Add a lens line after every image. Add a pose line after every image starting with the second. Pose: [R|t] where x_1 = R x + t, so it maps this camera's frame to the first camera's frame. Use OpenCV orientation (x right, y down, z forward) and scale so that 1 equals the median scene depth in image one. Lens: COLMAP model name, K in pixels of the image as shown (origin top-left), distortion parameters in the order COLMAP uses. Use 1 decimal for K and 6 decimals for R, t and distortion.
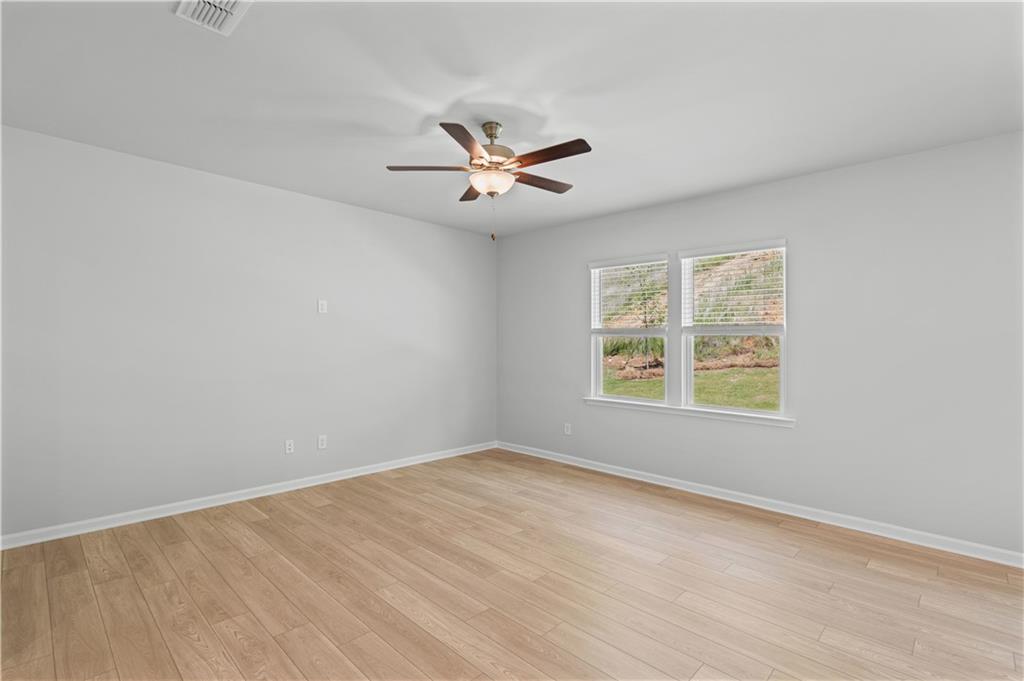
lens RADIAL K [[476.6, 0, 506.2], [0, 476.6, 348.8], [0, 0, 1]] dist [-0.007005, 0.004138]
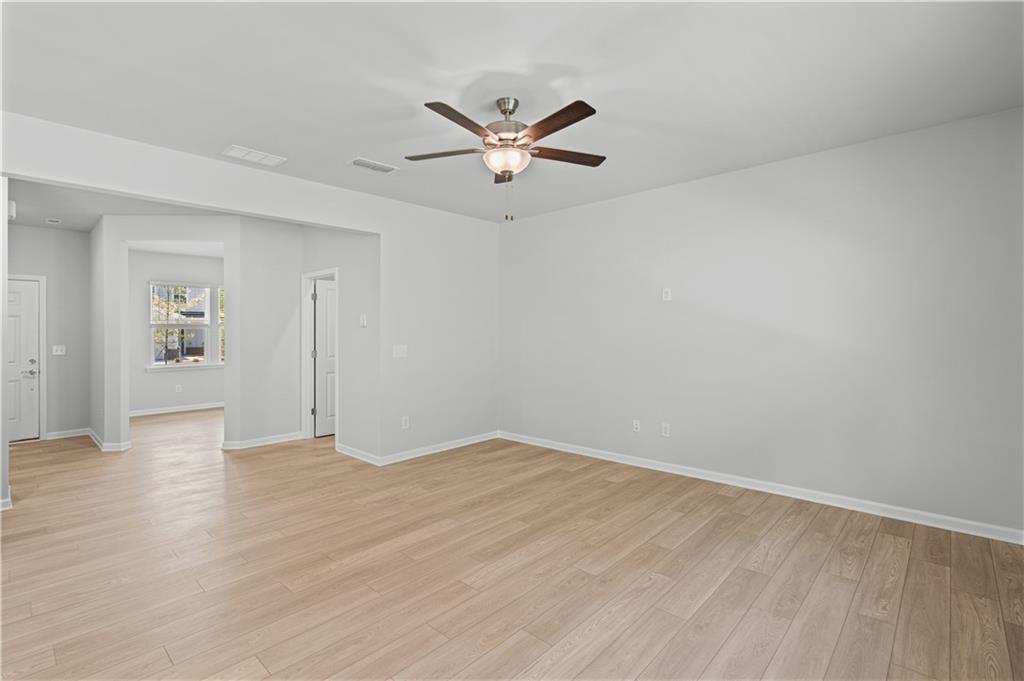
lens RADIAL K [[476.6, 0, 505.4], [0, 476.6, 334.4], [0, 0, 1]] dist [-0.007005, 0.004138]
pose [[0.021577, -0.003734, -0.999760, 0.747584], [-0.005090, 0.999980, -0.003844, 0.001159], [0.999754, 0.005172, 0.021557, 0.792647]]
